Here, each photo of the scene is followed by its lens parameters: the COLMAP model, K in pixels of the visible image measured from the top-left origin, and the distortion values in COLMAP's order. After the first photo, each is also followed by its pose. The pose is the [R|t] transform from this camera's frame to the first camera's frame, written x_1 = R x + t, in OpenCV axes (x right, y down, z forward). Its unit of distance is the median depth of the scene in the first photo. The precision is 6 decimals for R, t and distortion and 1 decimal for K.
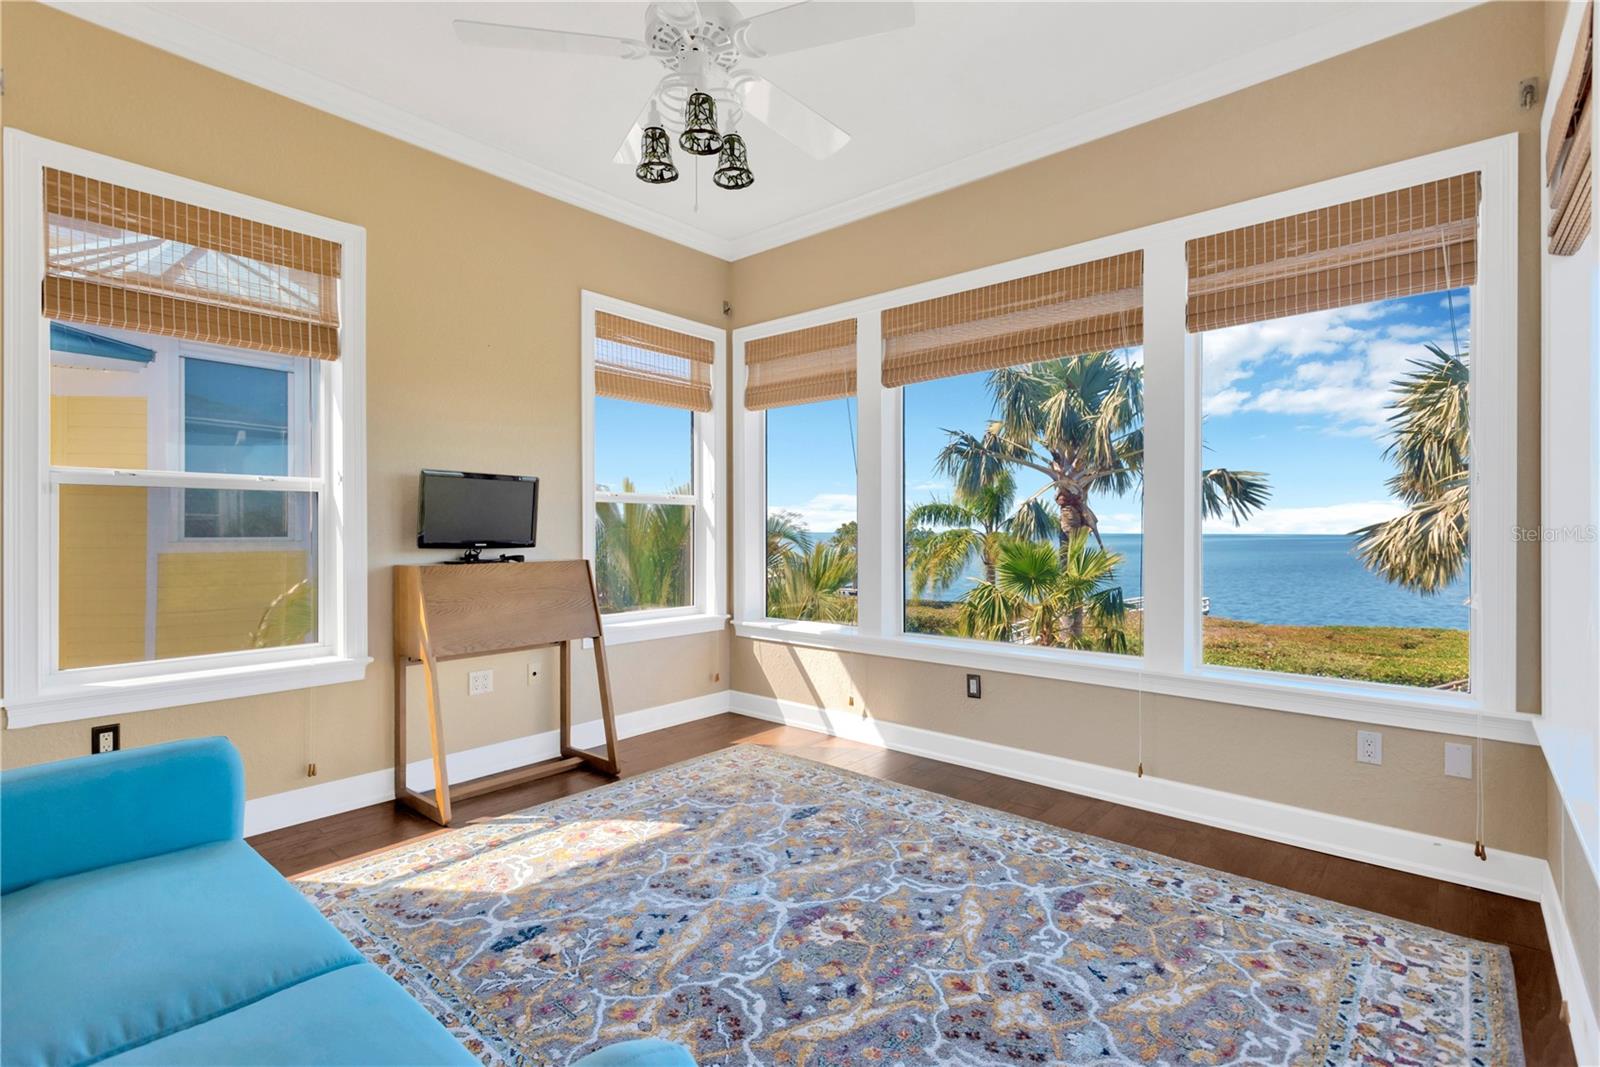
lens RADIAL K [[751.7, 0, 798.3], [0, 751.7, 533.1], [0, 0, 1]] dist [0.013723, -0.004963]
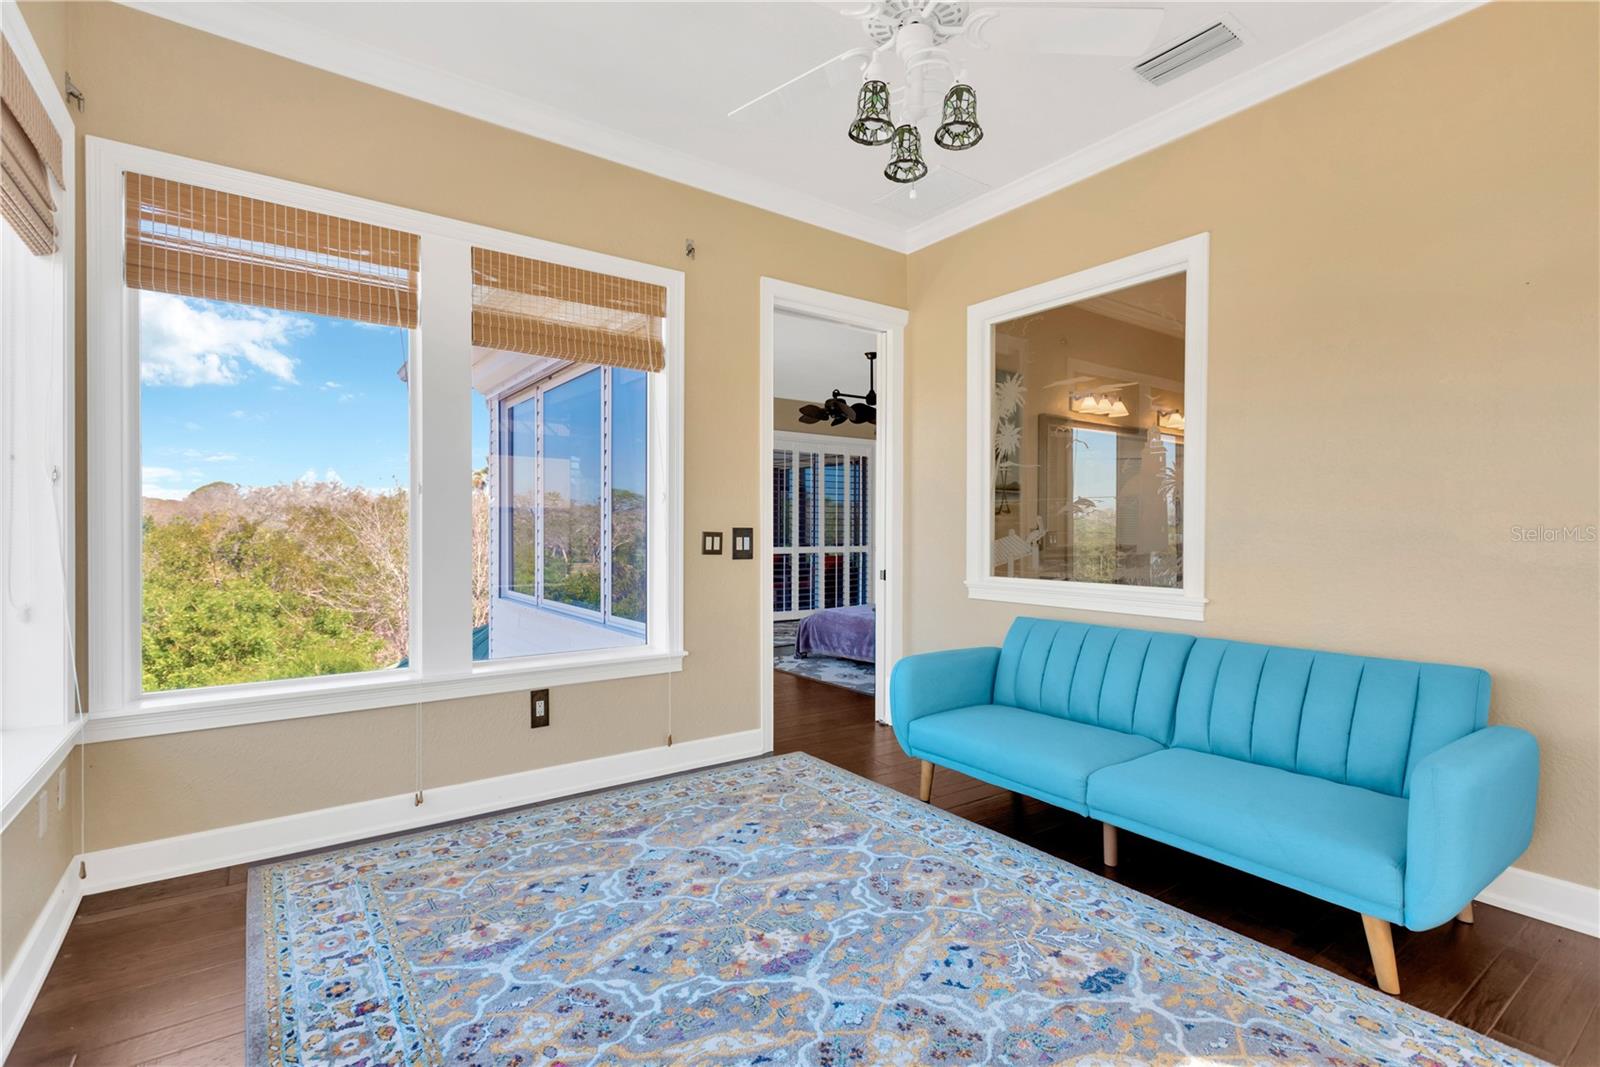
lens RADIAL K [[751.7, 0, 799.8], [0, 751.7, 532.4], [0, 0, 1]] dist [0.013723, -0.004963]
pose [[-0.973715, -0.004200, 0.227729, -0.215123], [-0.001932, 0.999946, 0.010179, -0.017229], [-0.227760, 0.009471, -0.973671, 1.958649]]
